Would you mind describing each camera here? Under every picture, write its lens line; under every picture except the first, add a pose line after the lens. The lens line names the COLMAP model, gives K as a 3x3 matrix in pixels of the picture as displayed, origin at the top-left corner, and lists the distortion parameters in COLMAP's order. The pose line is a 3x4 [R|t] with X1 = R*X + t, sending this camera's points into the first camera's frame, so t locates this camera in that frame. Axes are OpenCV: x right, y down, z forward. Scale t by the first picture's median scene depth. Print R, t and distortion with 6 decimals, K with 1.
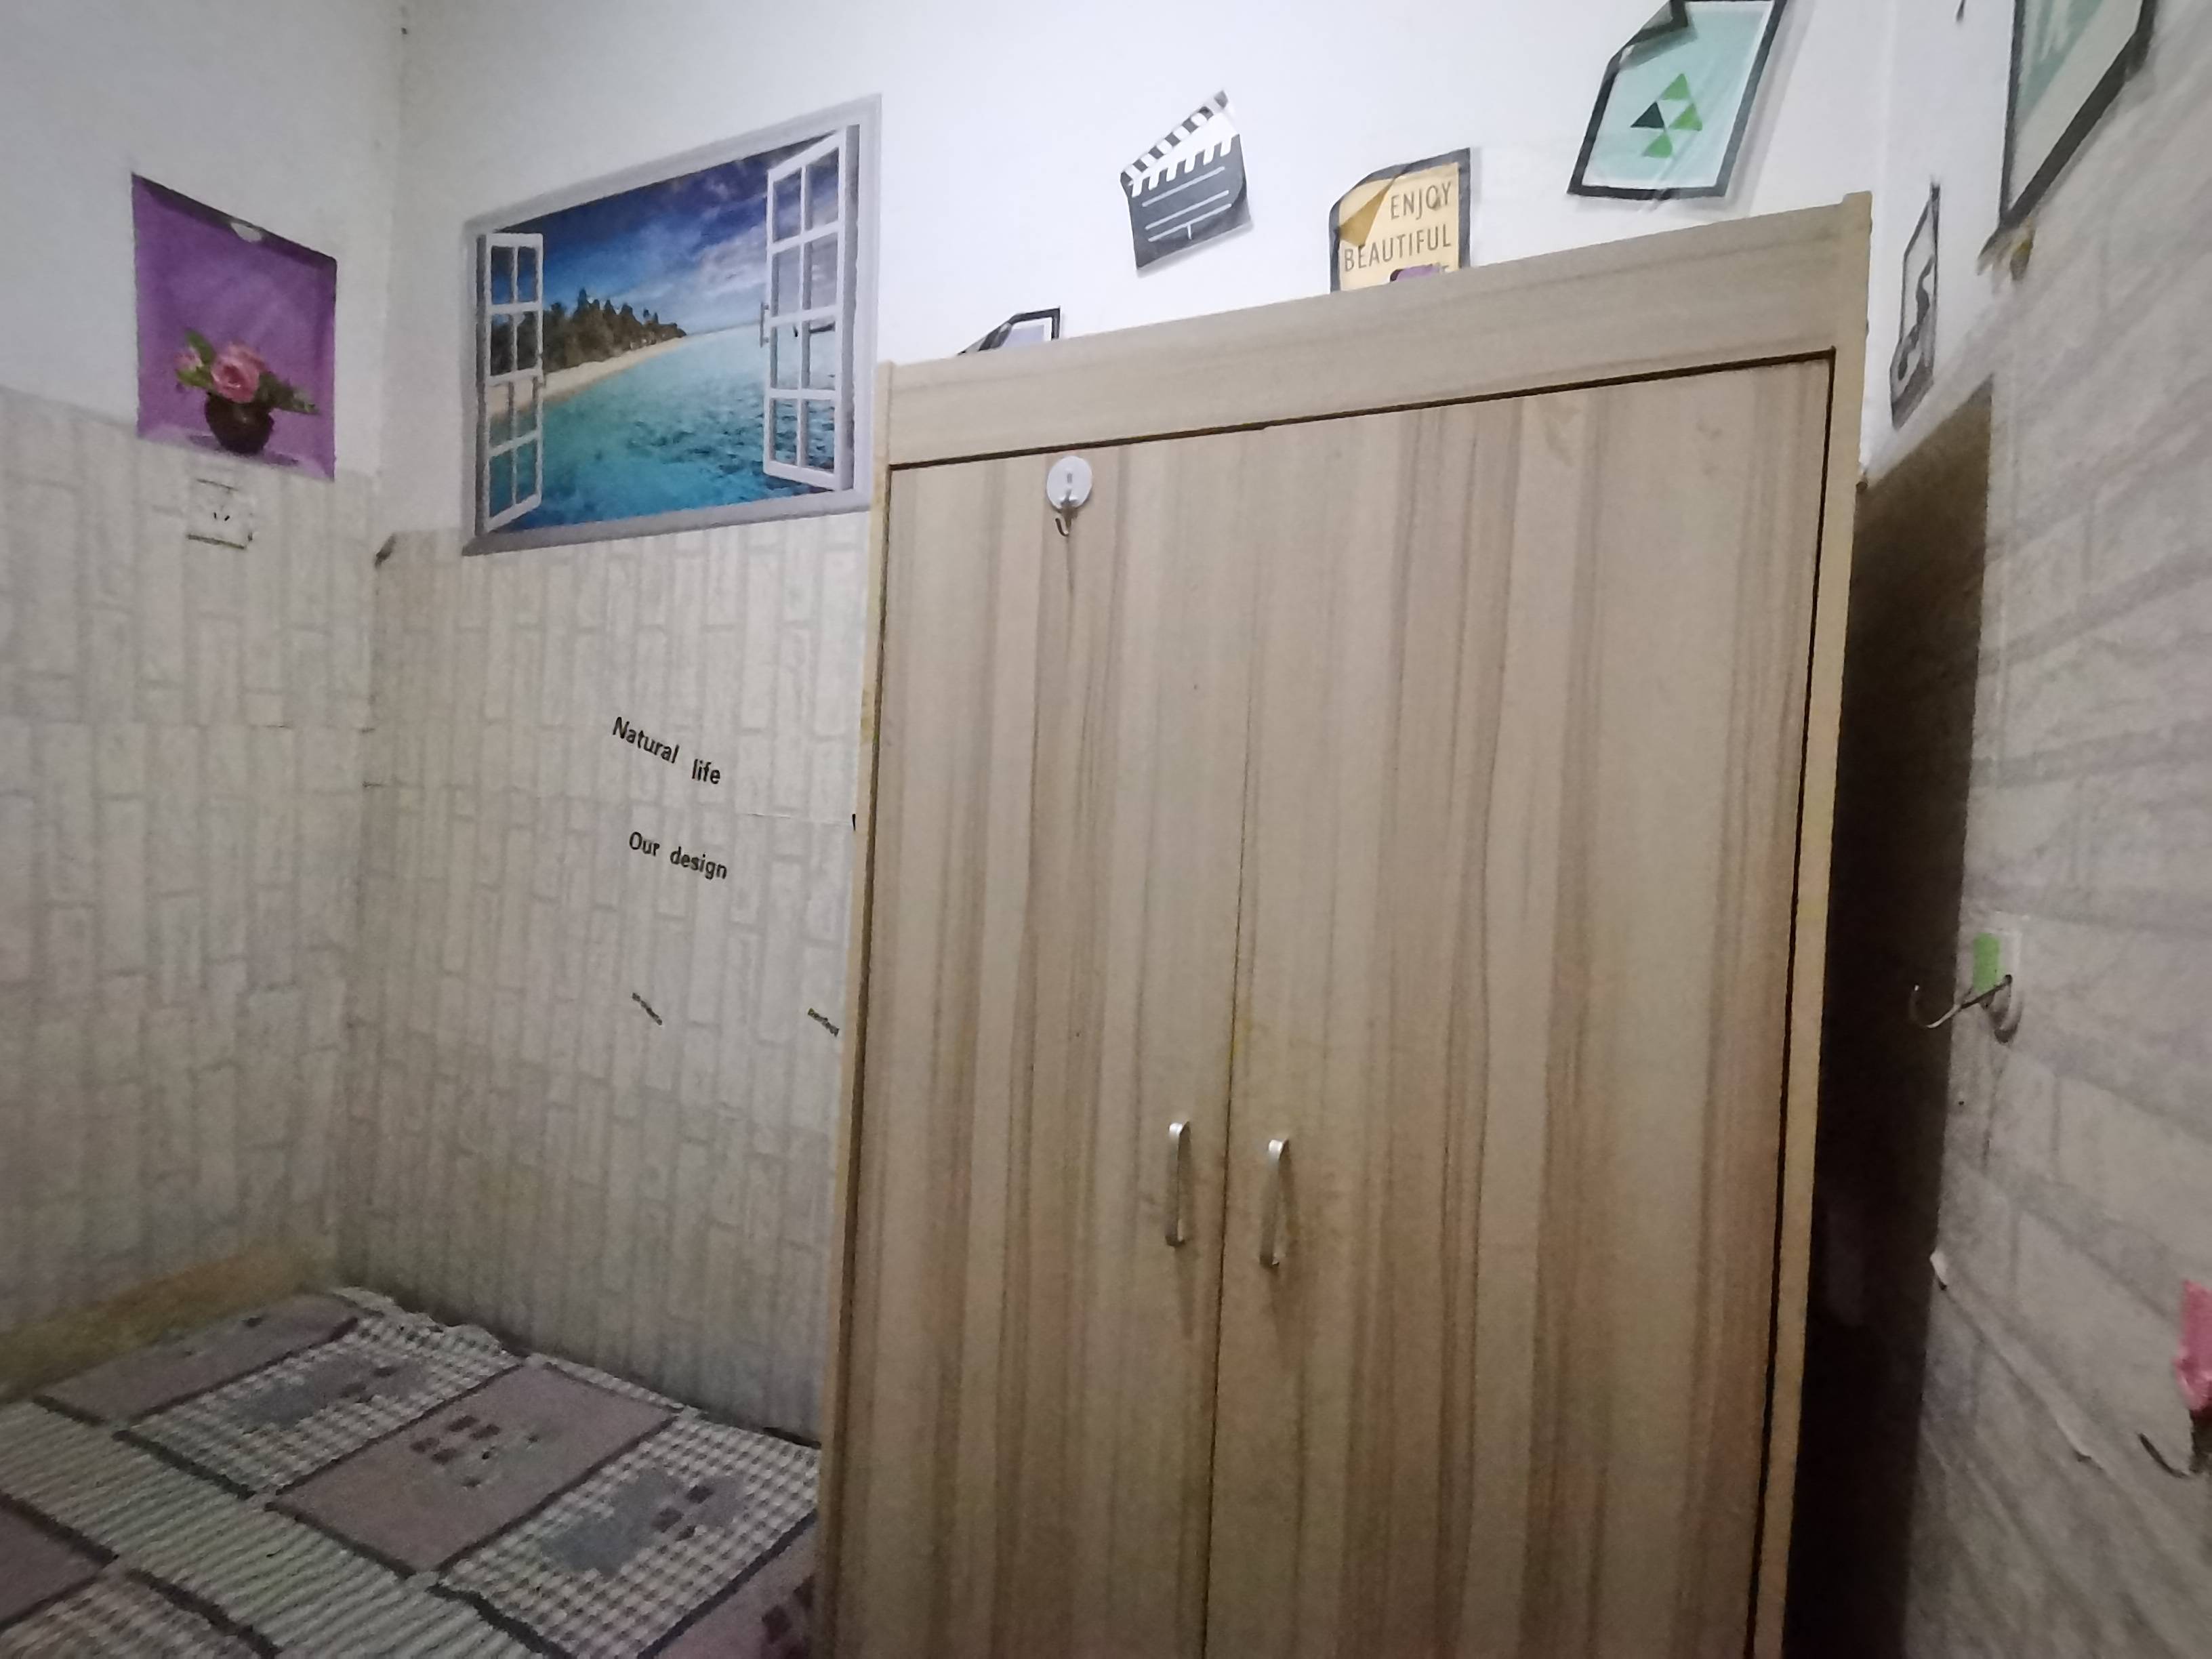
lens RADIAL K [[1134.4, 0, 1106.0], [0, 1134.4, 829.5], [0, 0, 1]] dist [0.062578, -0.025683]
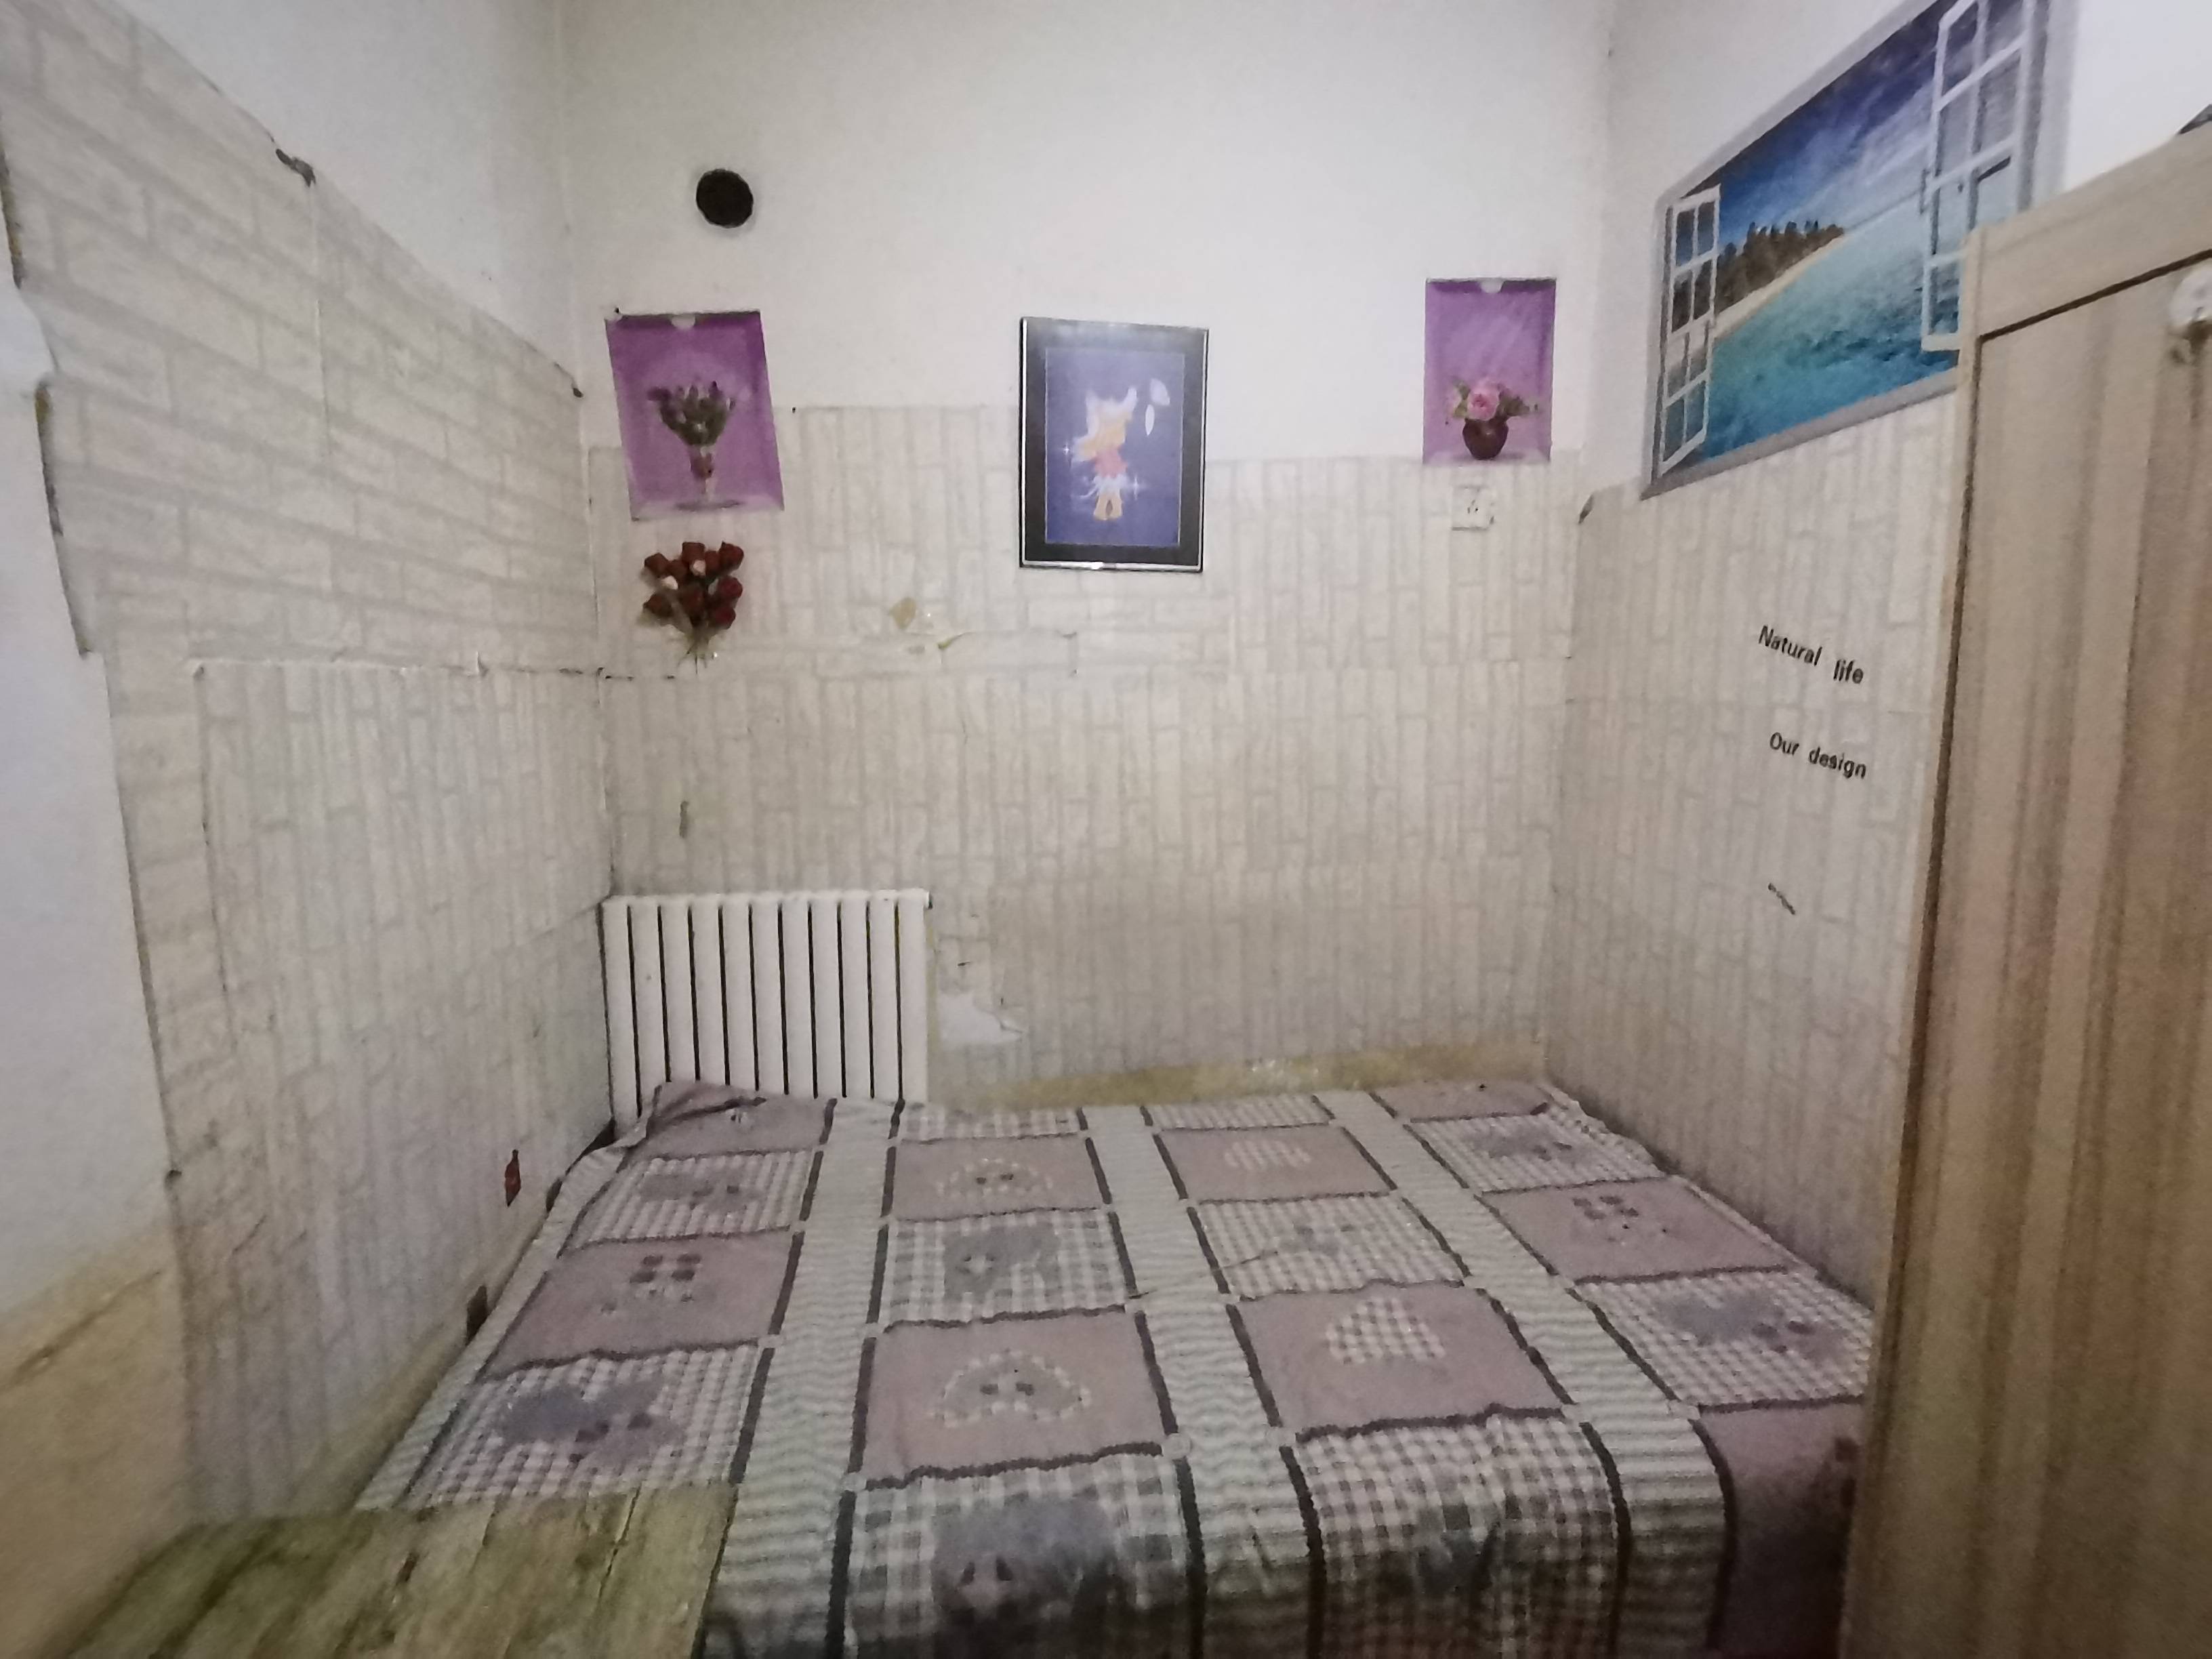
lens RADIAL K [[1099.1, 0, 1106.0], [0, 1099.1, 829.5], [0, 0, 1]] dist [-0.000444, 0.063521]
pose [[0.534703, 0.055370, -0.843224, 0.134534], [0.012653, 0.997215, 0.073505, 0.007939], [0.844945, -0.049972, 0.532513, -0.082817]]
